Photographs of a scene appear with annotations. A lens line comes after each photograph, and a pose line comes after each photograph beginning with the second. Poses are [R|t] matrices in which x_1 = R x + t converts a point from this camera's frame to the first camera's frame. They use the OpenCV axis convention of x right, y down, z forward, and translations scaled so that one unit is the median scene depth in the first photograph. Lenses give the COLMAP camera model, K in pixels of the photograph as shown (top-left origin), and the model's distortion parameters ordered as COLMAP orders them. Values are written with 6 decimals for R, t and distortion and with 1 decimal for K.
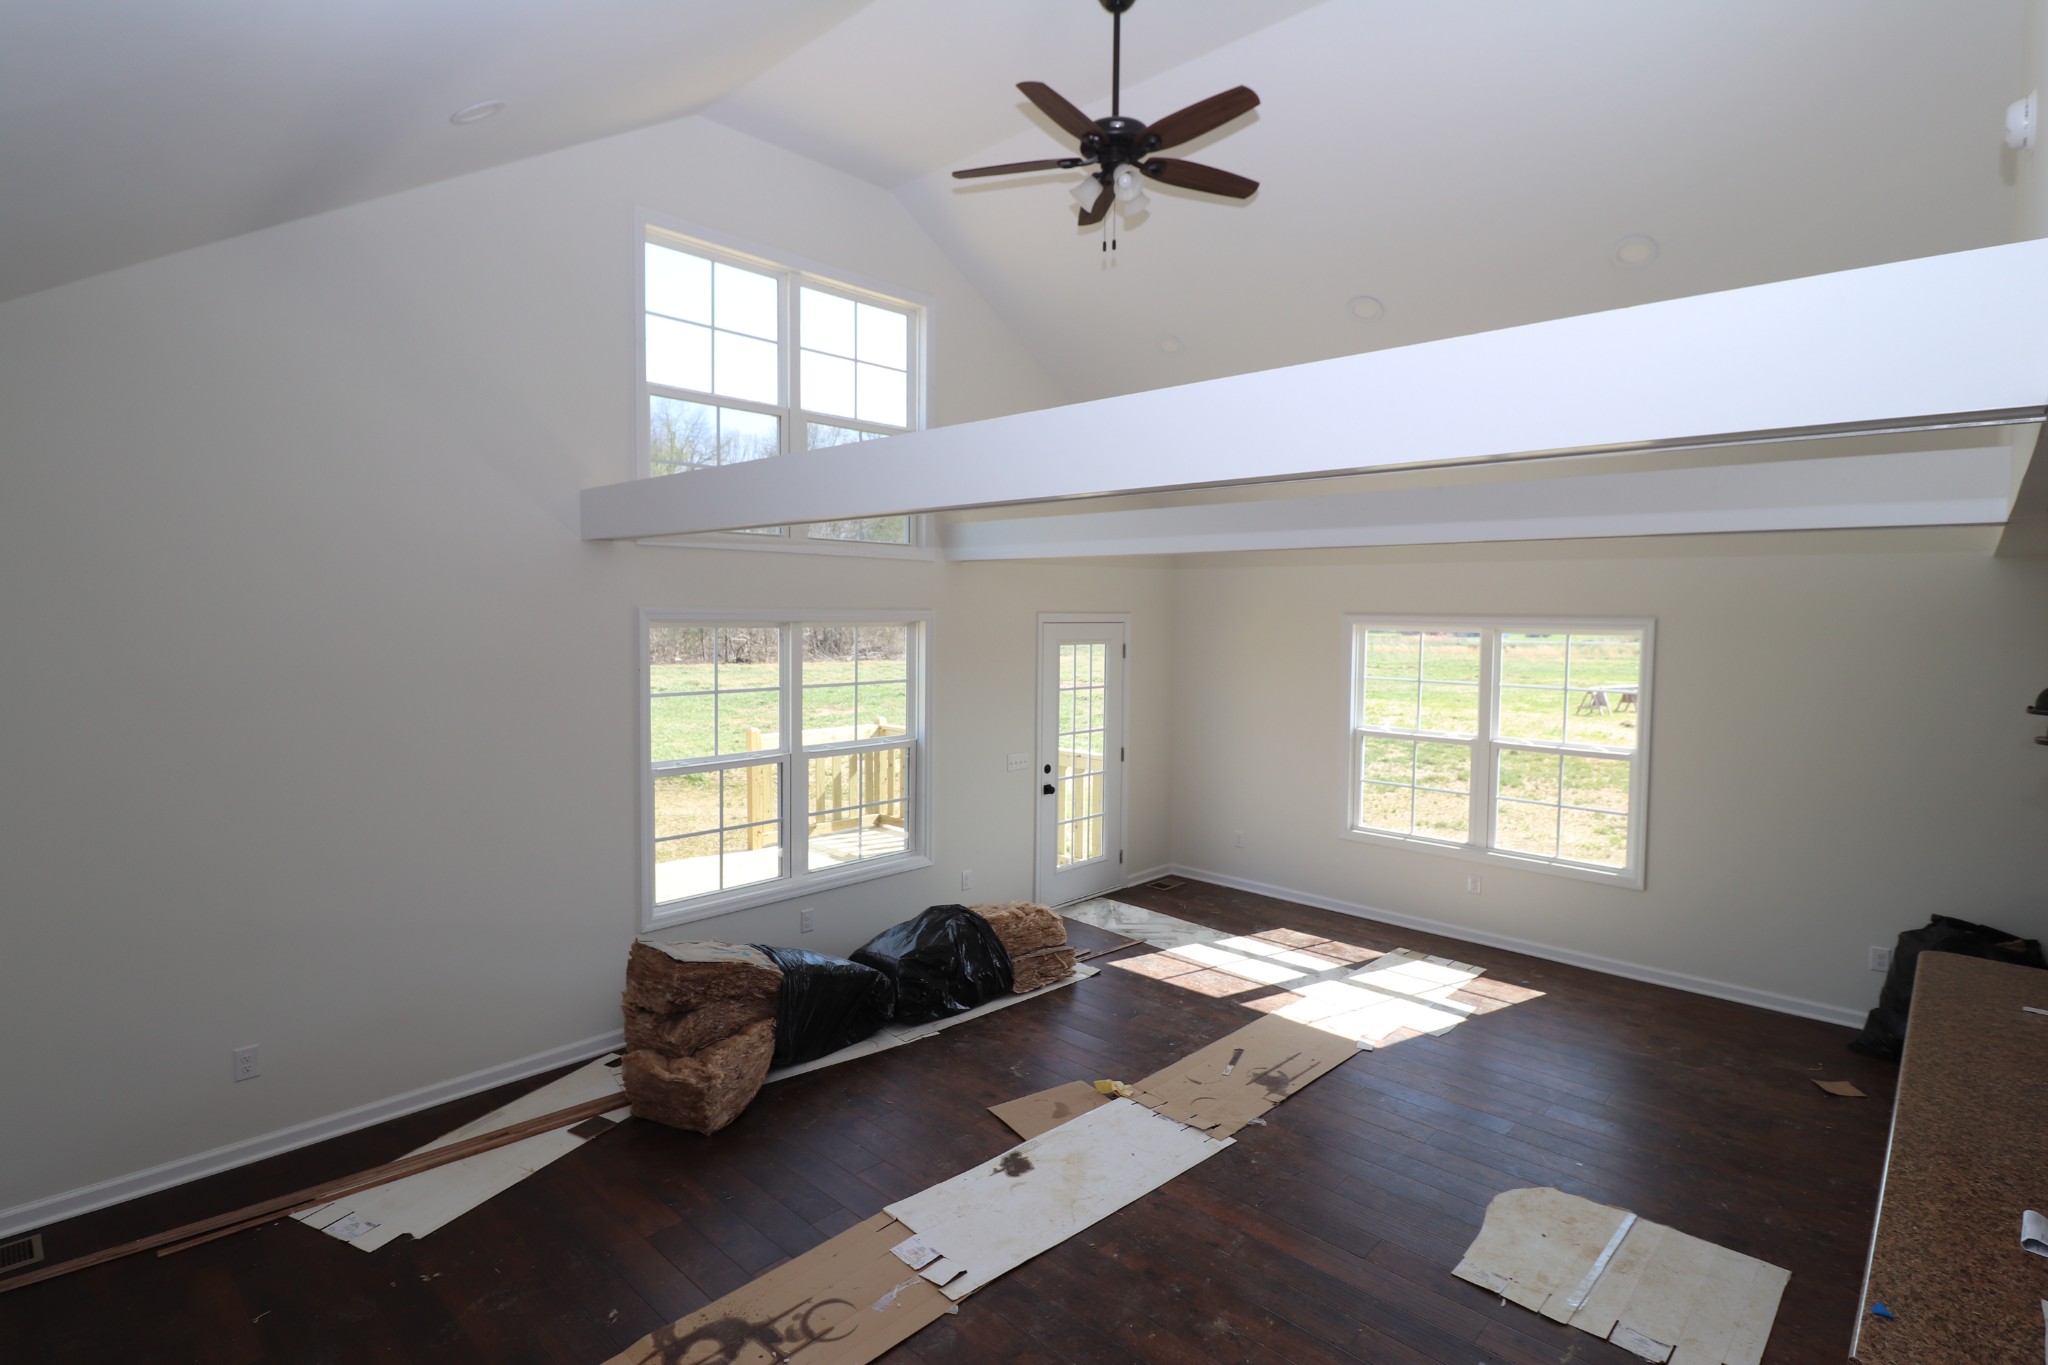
lens RADIAL K [[1025.0, 0, 1016.0], [0, 1025.0, 676.5], [0, 0, 1]] dist [-0.012689, -0.004415]
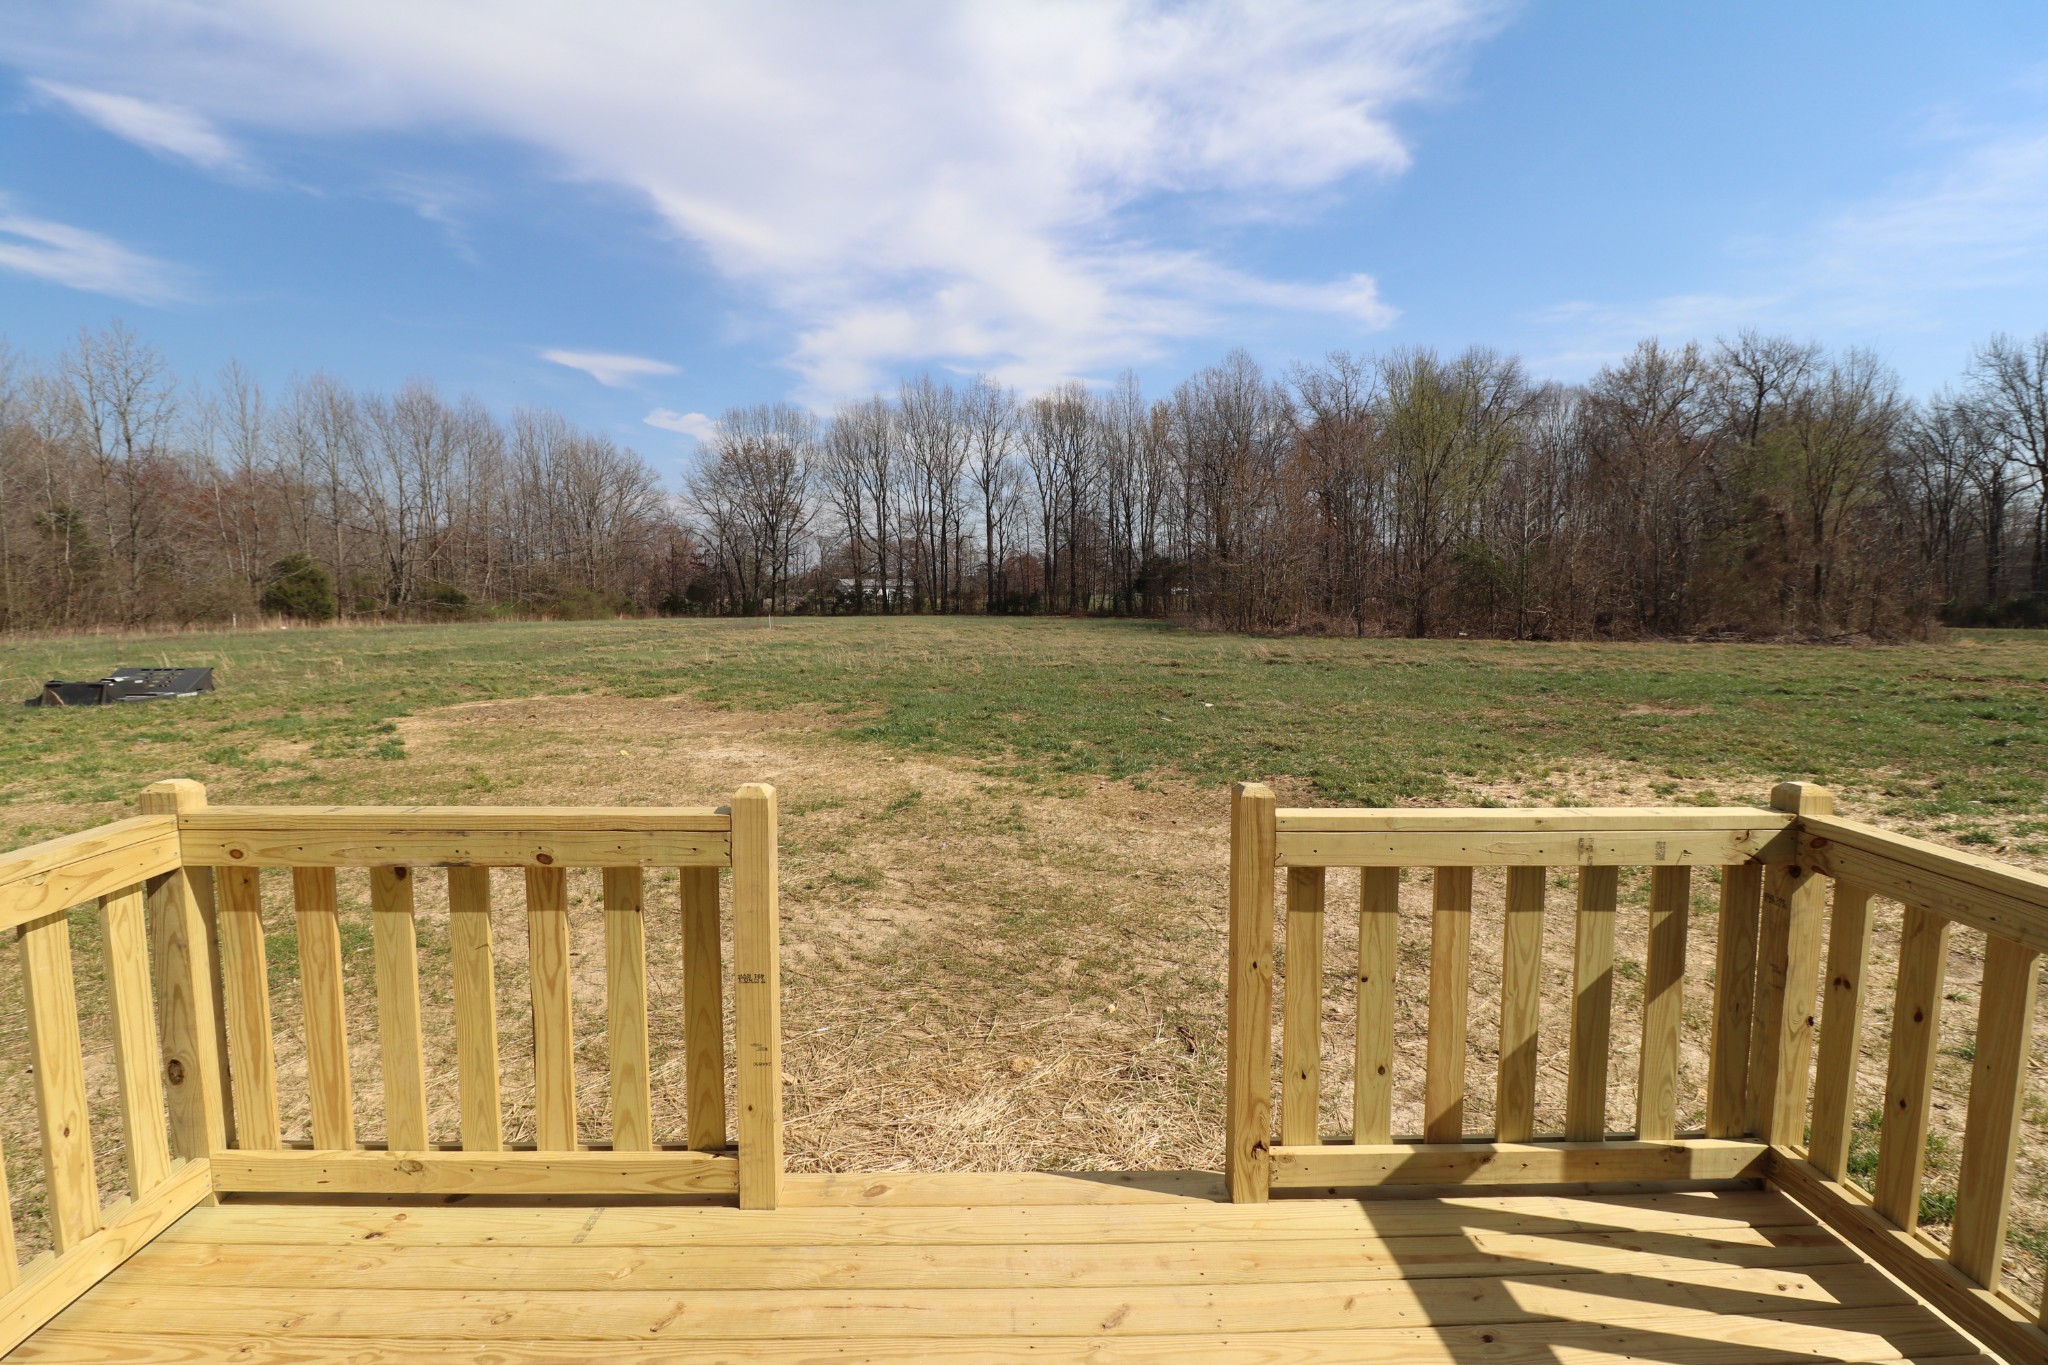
lens RADIAL K [[960.0, 0, 1016.8], [0, 960.0, 670.4], [0, 0, 1]] dist [-0.010624, -0.006330]
pose [[0.712059, 0.055691, -0.699907, -0.153859], [-0.043289, 0.998435, 0.035404, 0.015807], [0.700784, 0.005089, 0.713356, 0.982643]]
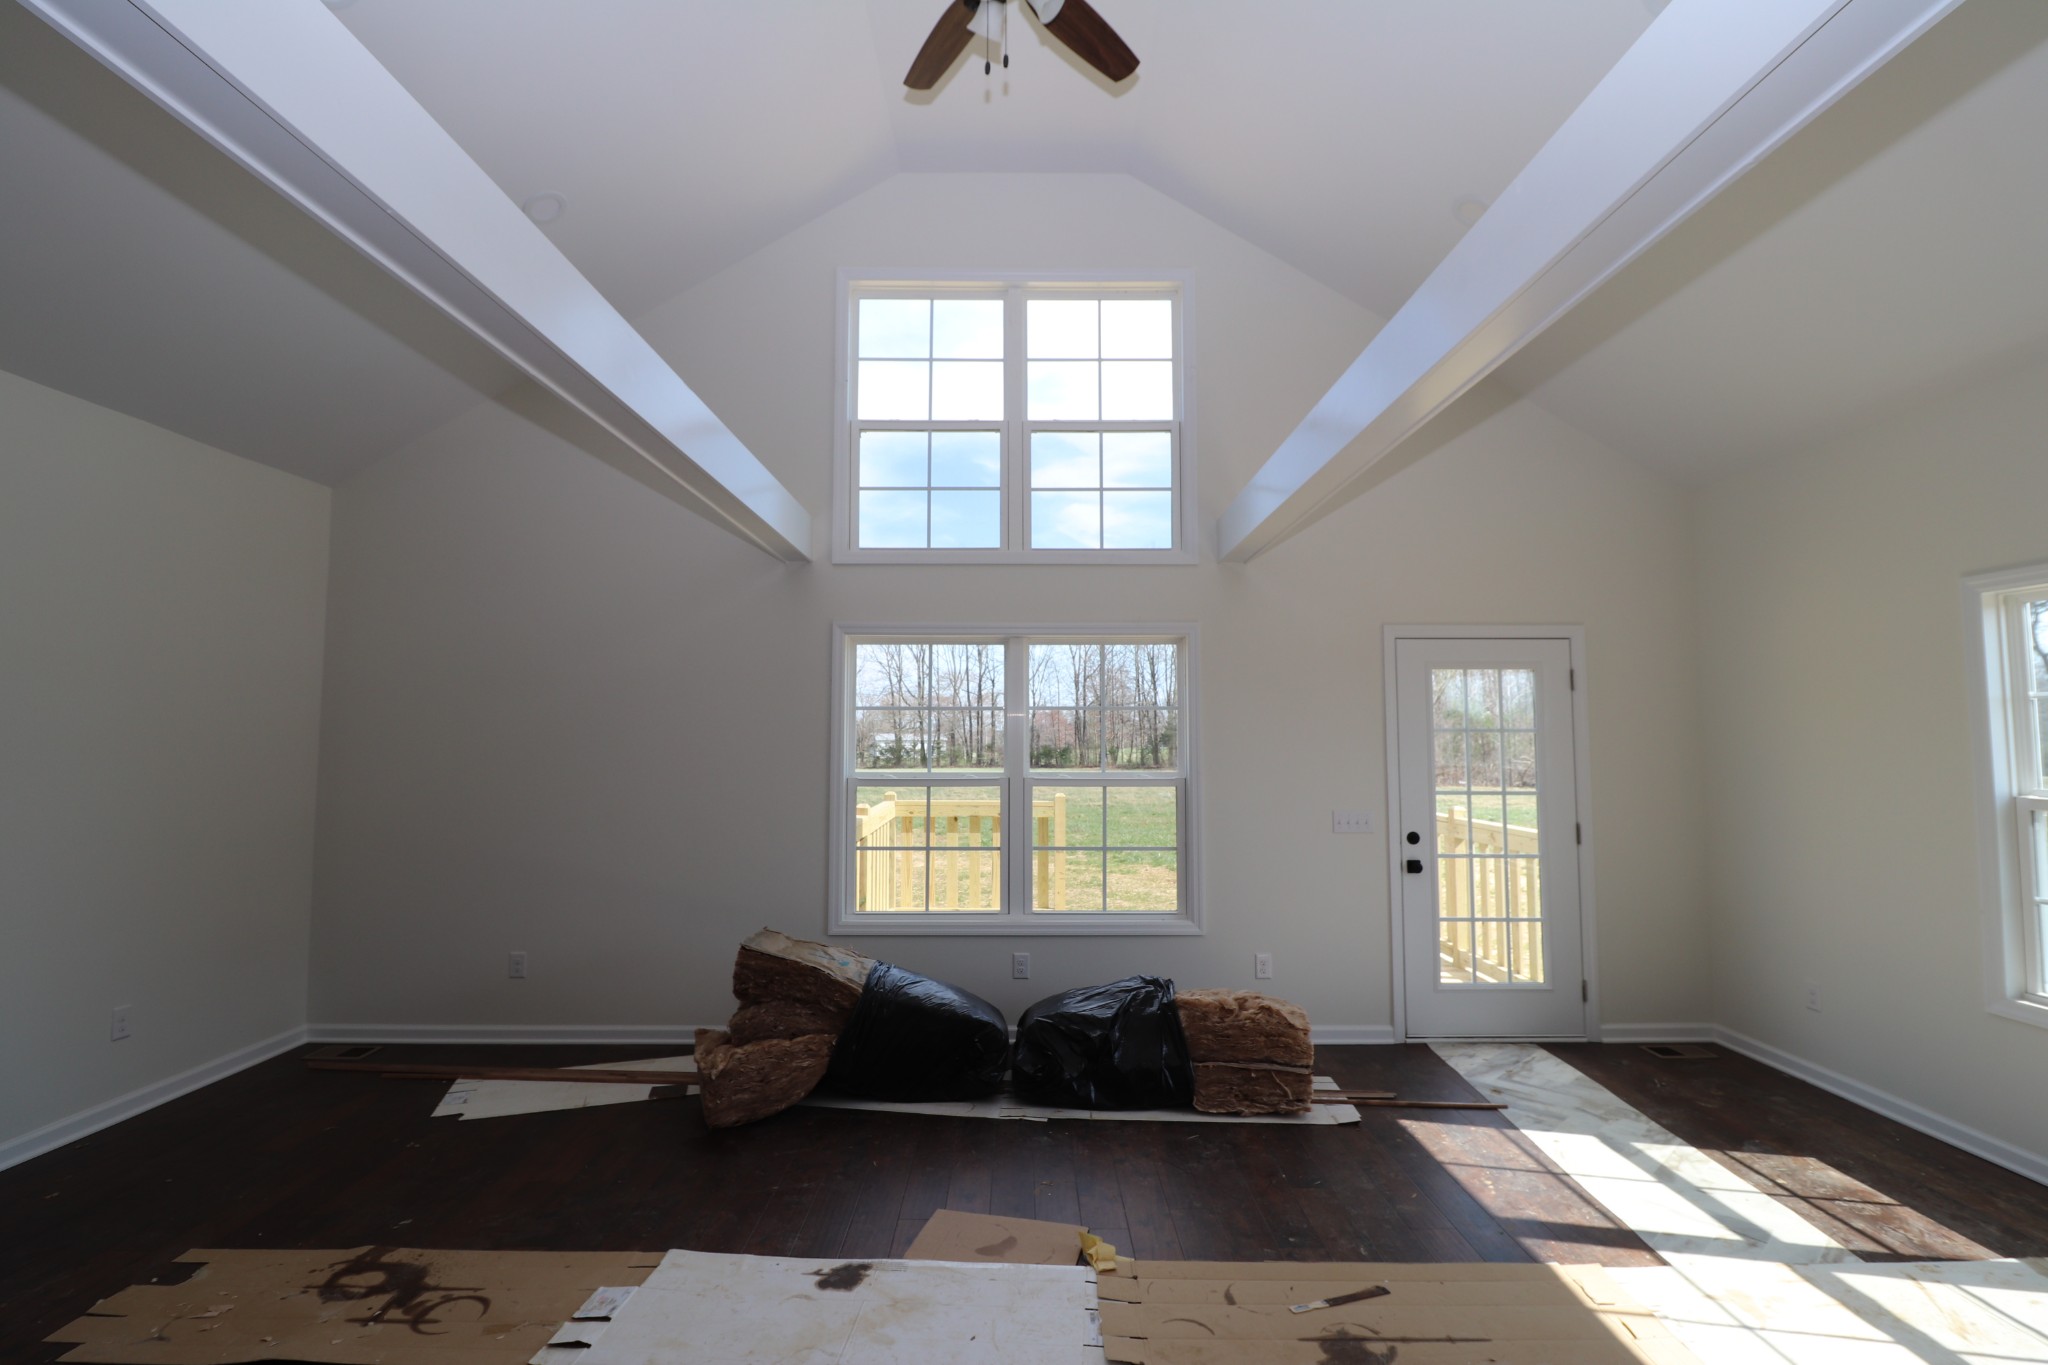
lens RADIAL K [[960.0, 0, 1010.8], [0, 960.0, 671.5], [0, 0, 1]] dist [-0.010624, -0.006330]
pose [[0.685113, -0.059667, -0.725989, 0.404538], [-0.043878, 0.991450, -0.122892, 0.083374], [0.727115, 0.116050, 0.676636, 0.381477]]
